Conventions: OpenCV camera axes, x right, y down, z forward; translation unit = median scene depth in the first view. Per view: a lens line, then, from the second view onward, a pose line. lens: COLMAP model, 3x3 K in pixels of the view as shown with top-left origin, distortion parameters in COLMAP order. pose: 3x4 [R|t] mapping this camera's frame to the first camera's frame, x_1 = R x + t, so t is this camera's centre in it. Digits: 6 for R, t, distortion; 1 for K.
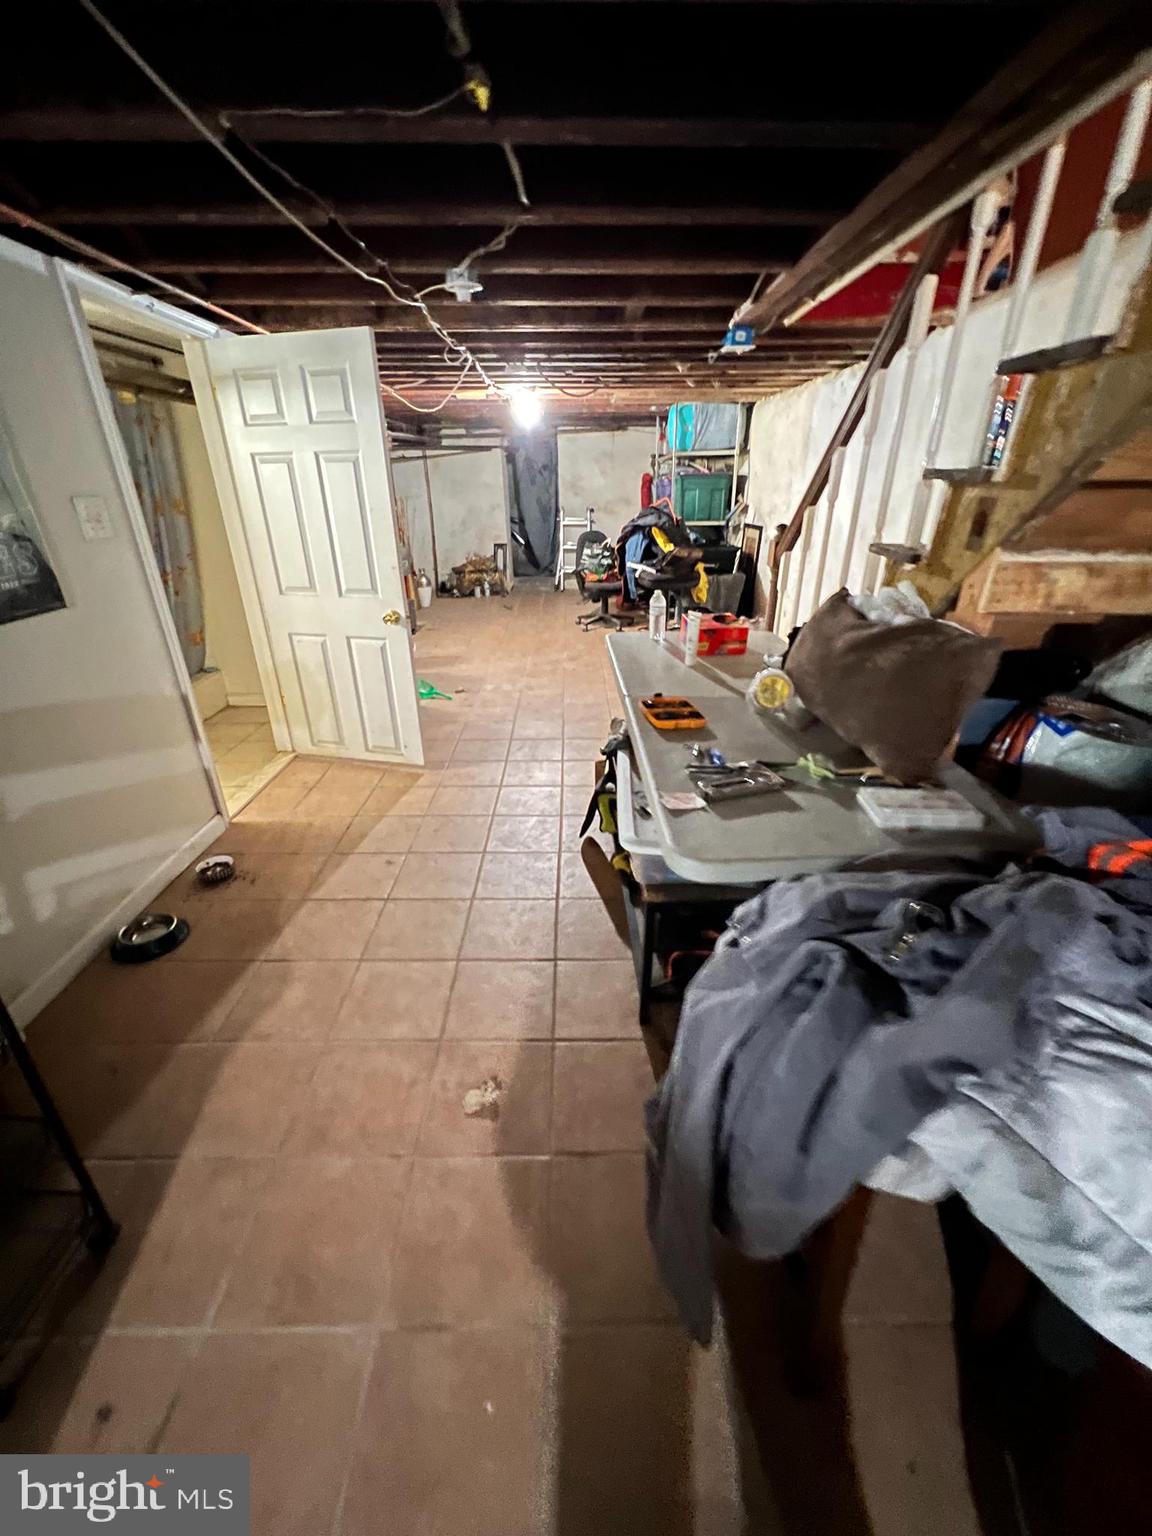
lens RADIAL K [[615.4, 0, 576.0], [0, 615.4, 768.0], [0, 0, 1]] dist [-0.002319, 0.000062]
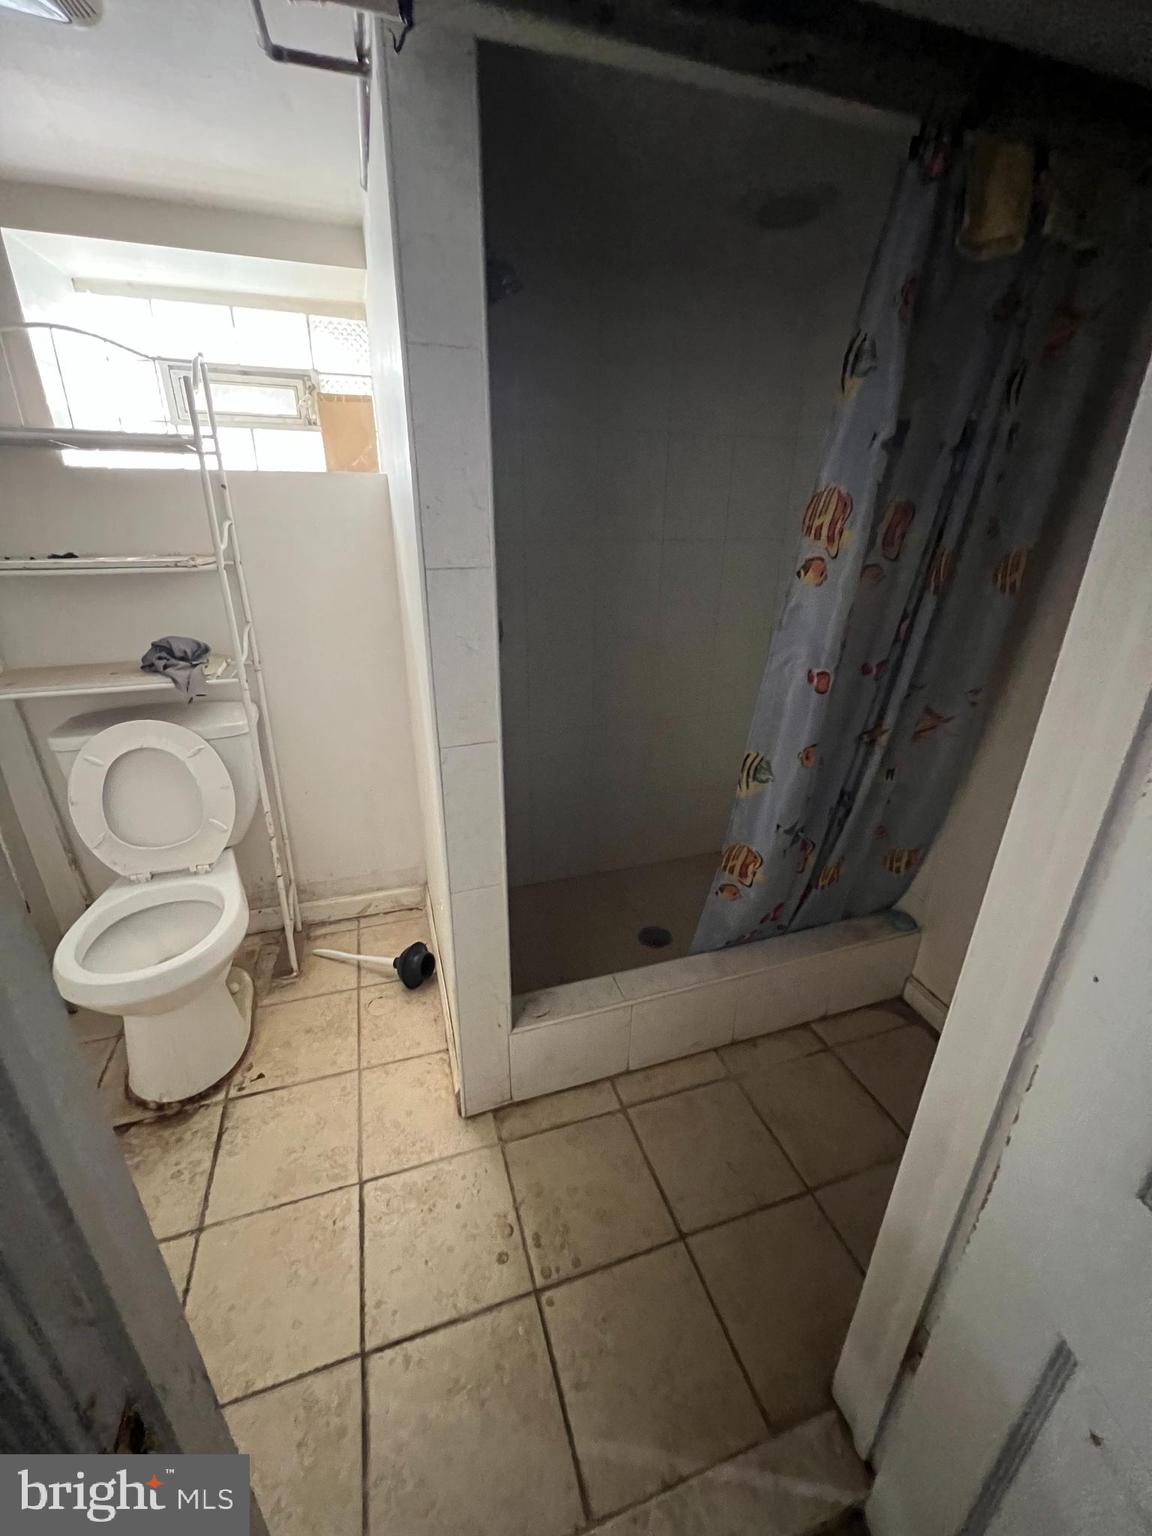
lens RADIAL K [[626.3, 0, 576.0], [0, 626.3, 768.0], [0, 0, 1]] dist [-0.000052, -0.000016]
pose [[0.302367, 0.372560, -0.877367, -0.340319], [-0.414671, 0.880201, 0.230855, -0.289279], [0.858267, 0.294016, 0.420634, 0.631903]]
